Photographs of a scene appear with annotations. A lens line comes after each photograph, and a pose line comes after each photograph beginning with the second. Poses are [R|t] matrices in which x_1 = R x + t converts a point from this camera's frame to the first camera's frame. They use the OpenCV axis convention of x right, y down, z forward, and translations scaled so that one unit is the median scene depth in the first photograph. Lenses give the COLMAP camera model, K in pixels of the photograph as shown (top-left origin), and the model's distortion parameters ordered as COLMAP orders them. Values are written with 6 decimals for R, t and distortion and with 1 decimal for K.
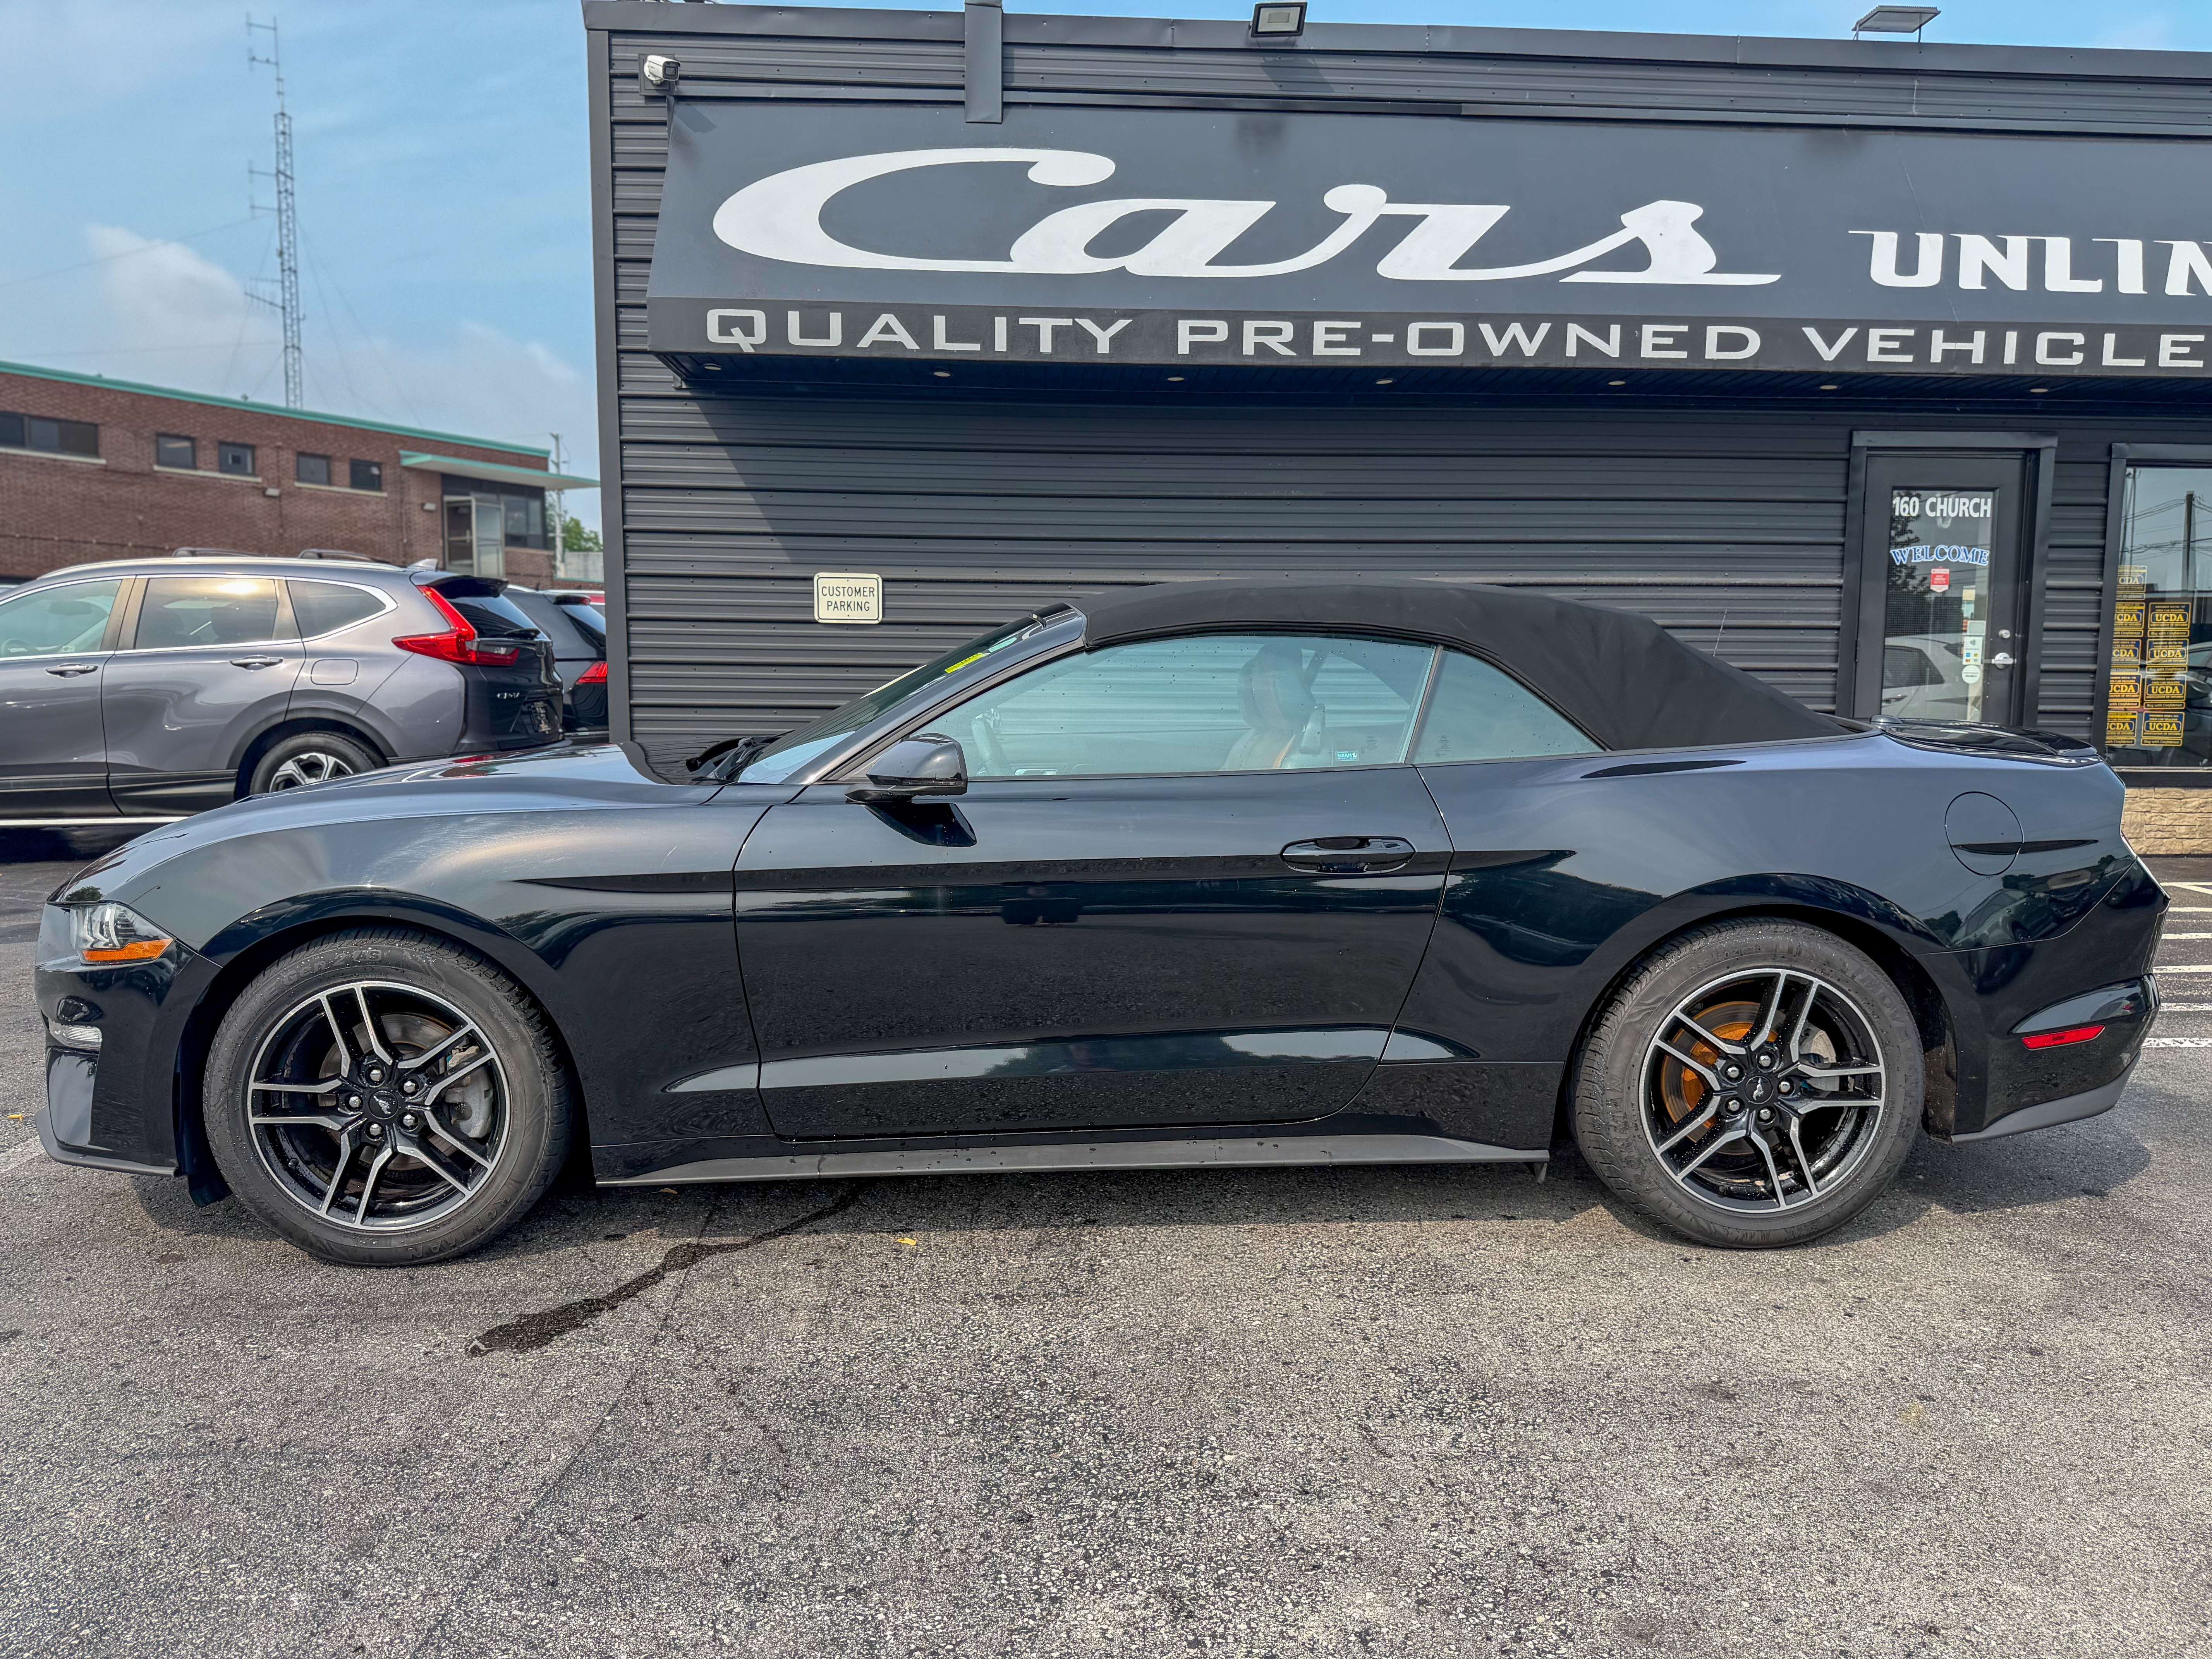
lens RADIAL K [[1609.5, 0, 1101.5], [0, 1609.5, 832.8], [0, 0, 1]] dist [0.038498, -0.052394]
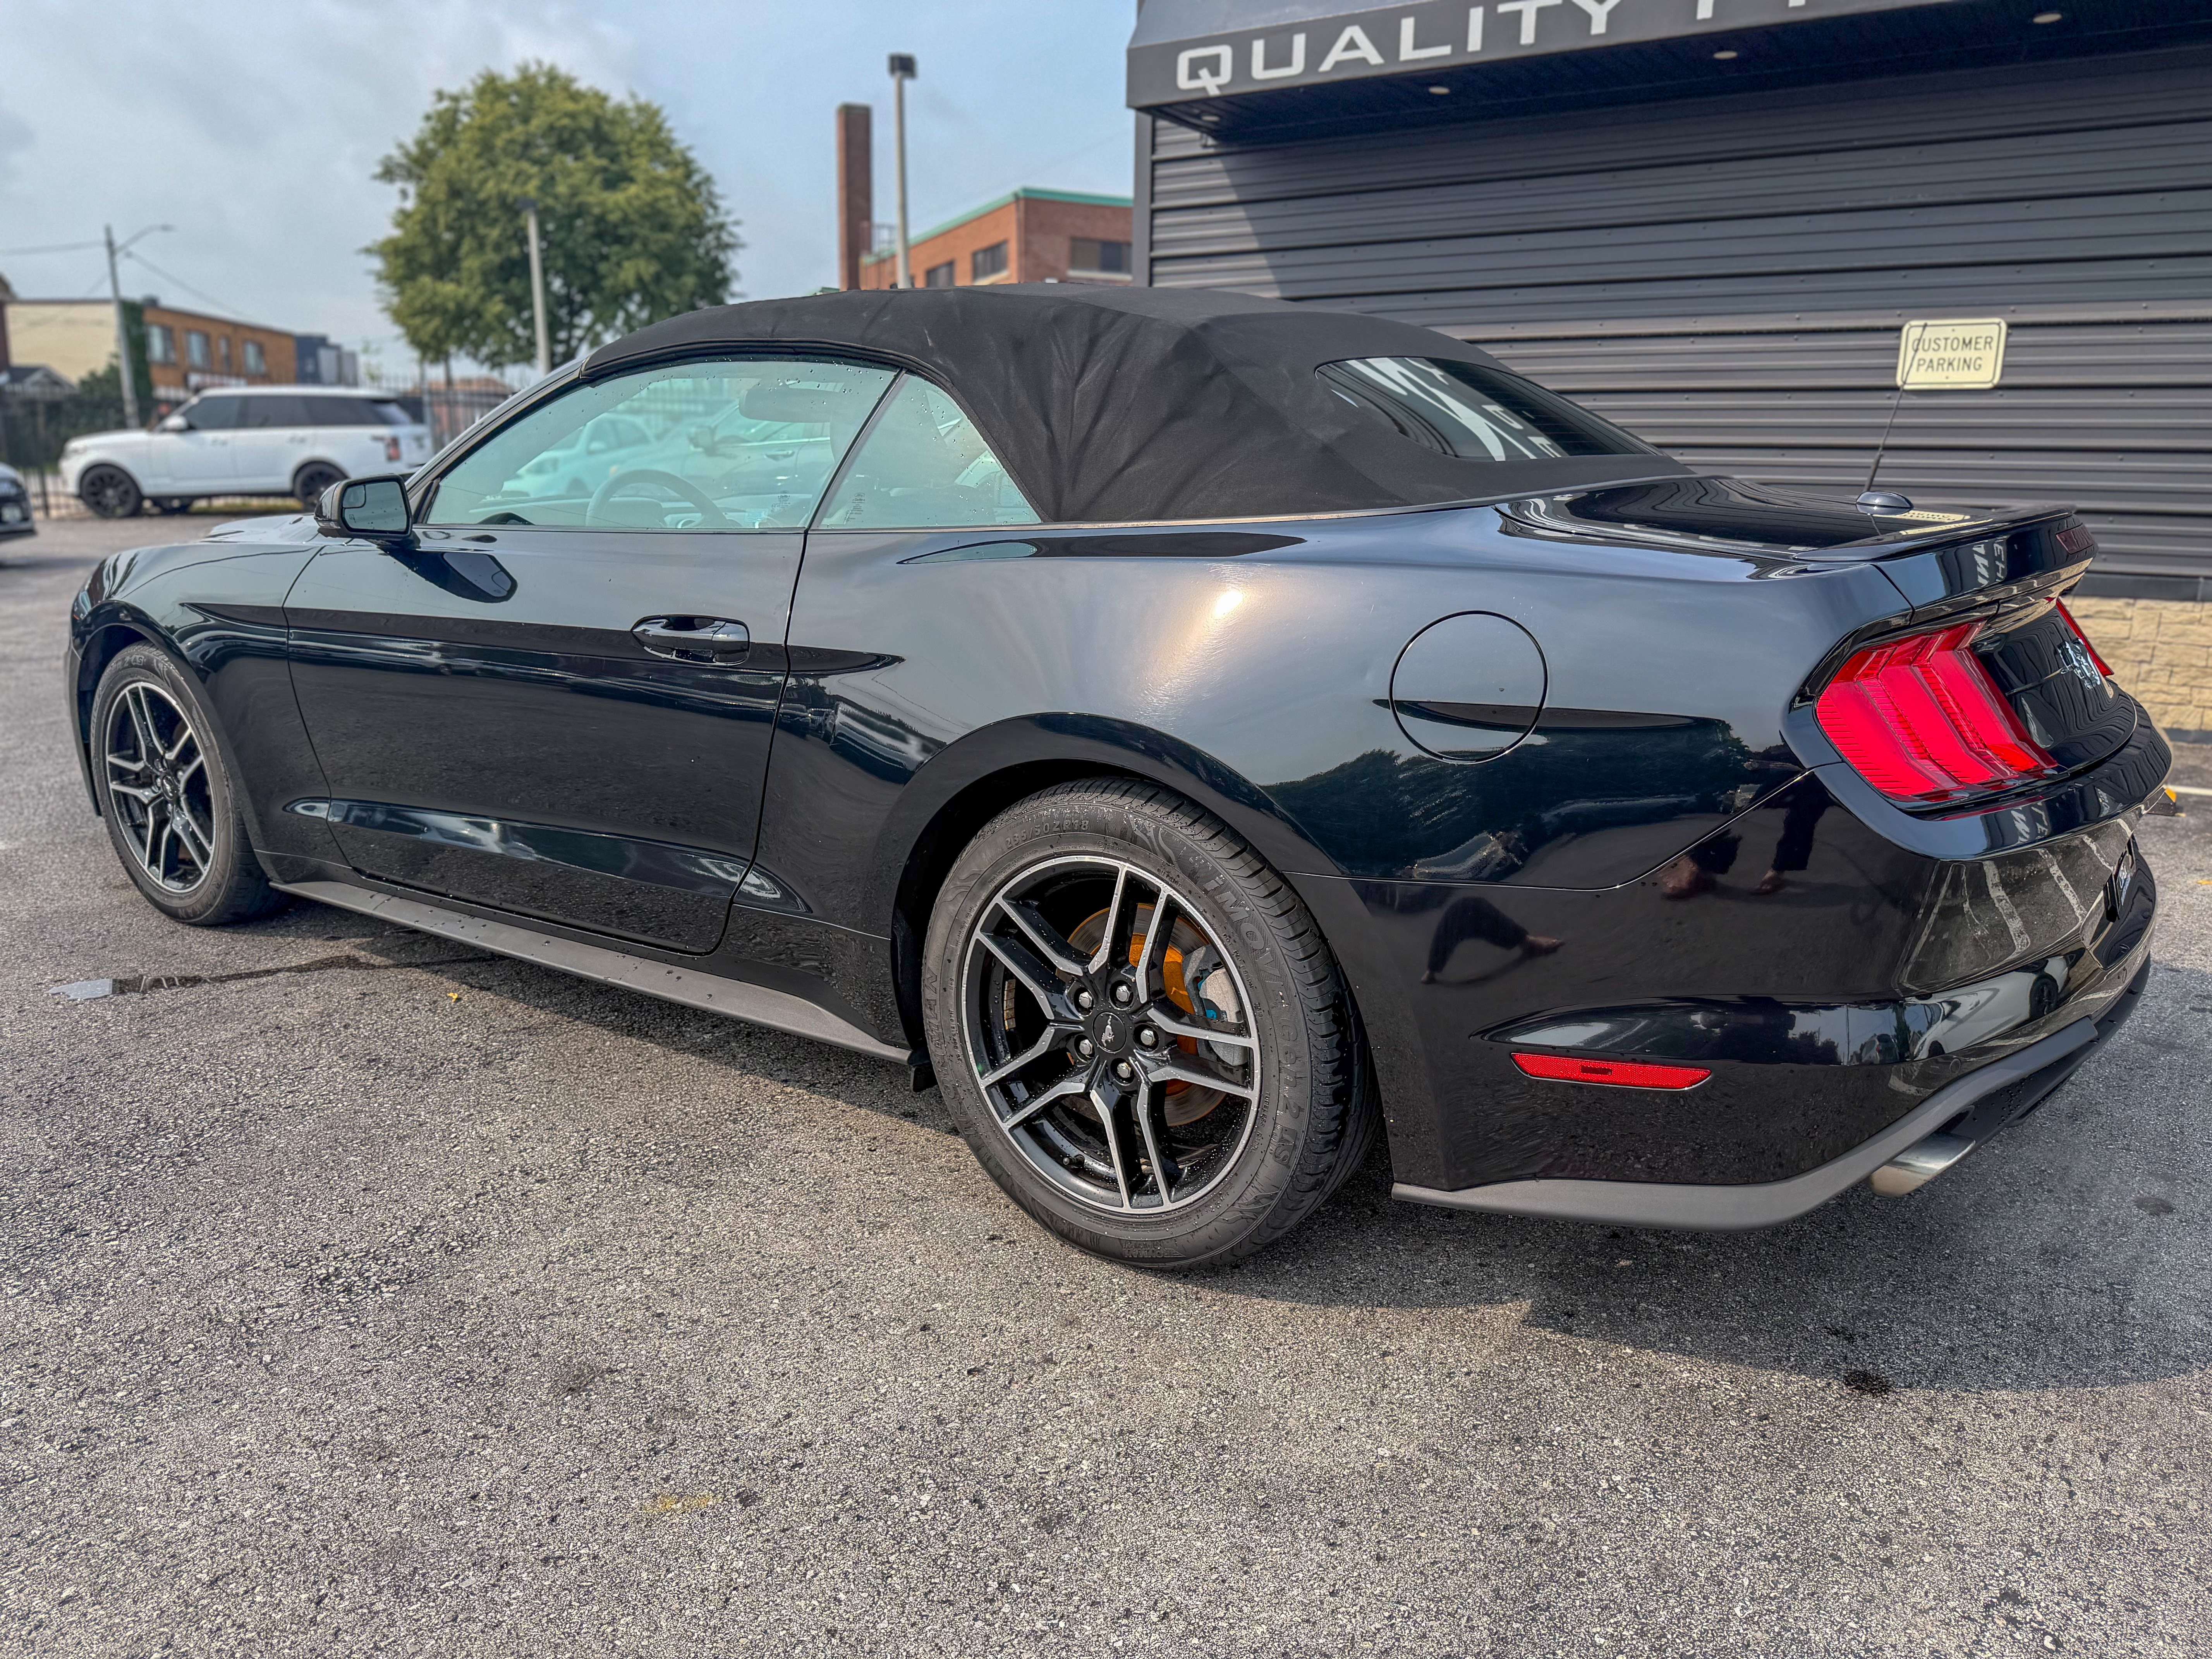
lens RADIAL K [[1609.5, 0, 1109.1], [0, 1609.5, 820.9], [0, 0, 1]] dist [0.038498, -0.052394]
pose [[0.775594, 0.141305, -0.615212, 0.689100], [-0.072081, 0.988073, 0.136073, -0.016906], [0.627102, -0.061192, 0.776529, 0.415189]]
